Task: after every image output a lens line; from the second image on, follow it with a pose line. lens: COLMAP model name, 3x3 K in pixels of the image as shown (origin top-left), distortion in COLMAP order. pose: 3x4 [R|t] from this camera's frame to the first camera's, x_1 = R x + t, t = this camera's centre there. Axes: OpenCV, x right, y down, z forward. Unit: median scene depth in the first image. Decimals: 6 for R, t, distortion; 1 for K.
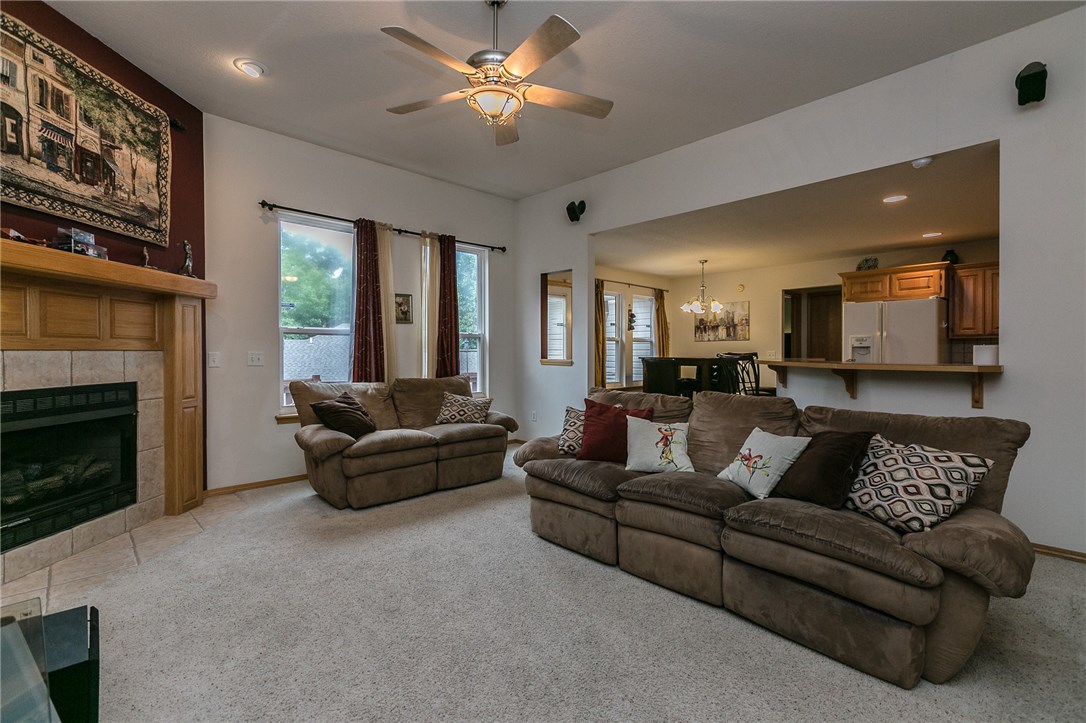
lens RADIAL K [[485.0, 0, 532.9], [0, 485.0, 358.5], [0, 0, 1]] dist [0.002457, 0.000954]
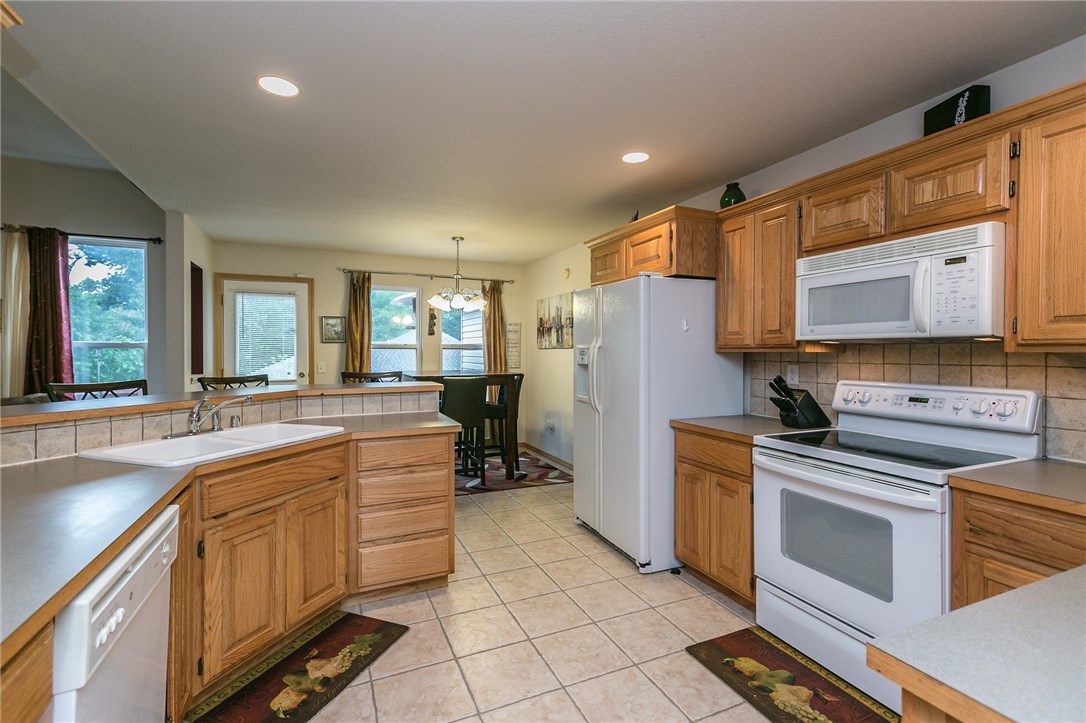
lens RADIAL K [[482.5, 0, 541.2], [0, 482.5, 353.2], [0, 0, 1]] dist [0.008425, 0.000114]
pose [[0.944809, 0.006838, -0.327551, 0.616729], [-0.009186, 0.999942, -0.005622, -0.025989], [0.327494, 0.008321, 0.944817, 0.325983]]
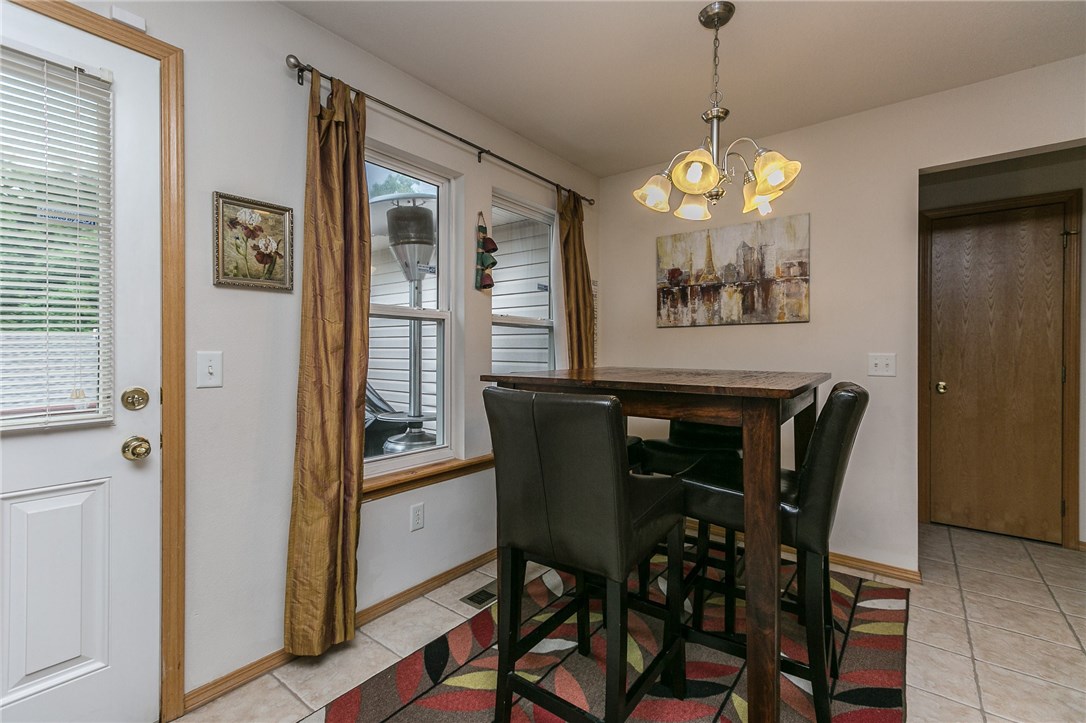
lens RADIAL K [[482.5, 0, 541.2], [0, 482.5, 353.2], [0, 0, 1]] dist [0.008425, 0.000114]
pose [[0.988881, 0.003477, 0.148667, 0.192056], [-0.002389, 0.999969, -0.007490, -0.011499], [-0.148688, 0.007052, 0.988859, 0.661613]]
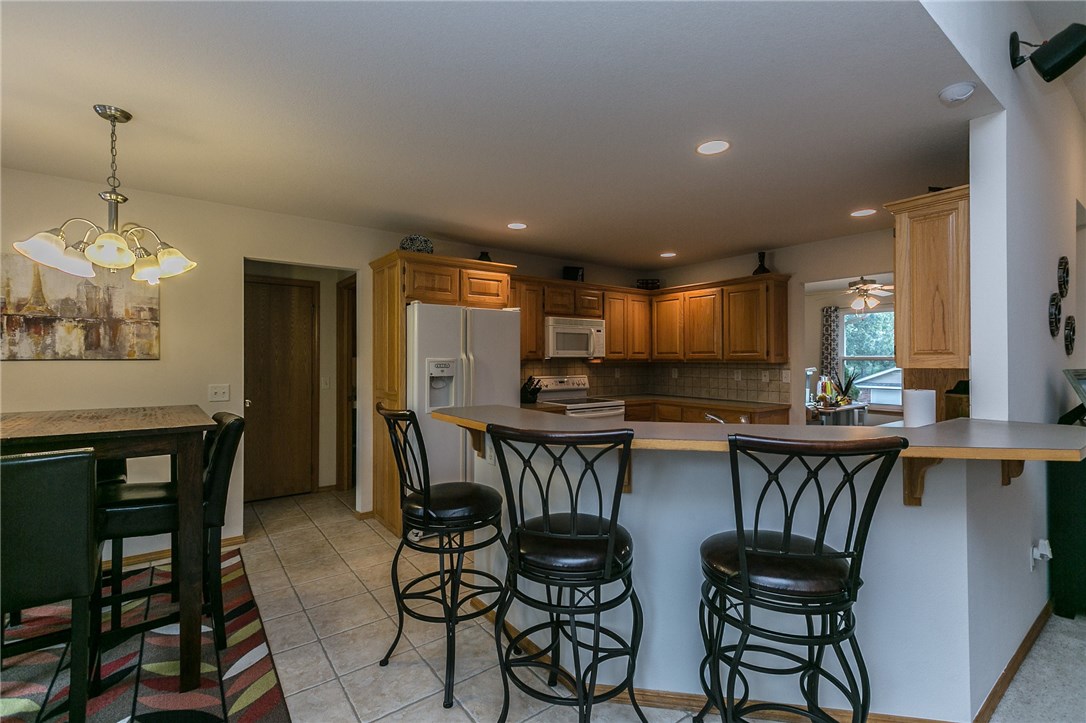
lens RADIAL K [[482.5, 0, 541.2], [0, 482.5, 353.2], [0, 0, 1]] dist [0.008425, 0.000114]
pose [[0.120540, 0.015879, 0.992582, 0.064035], [0.011794, 0.999779, -0.017426, -0.031556], [-0.992638, 0.013807, 0.120326, 0.604762]]
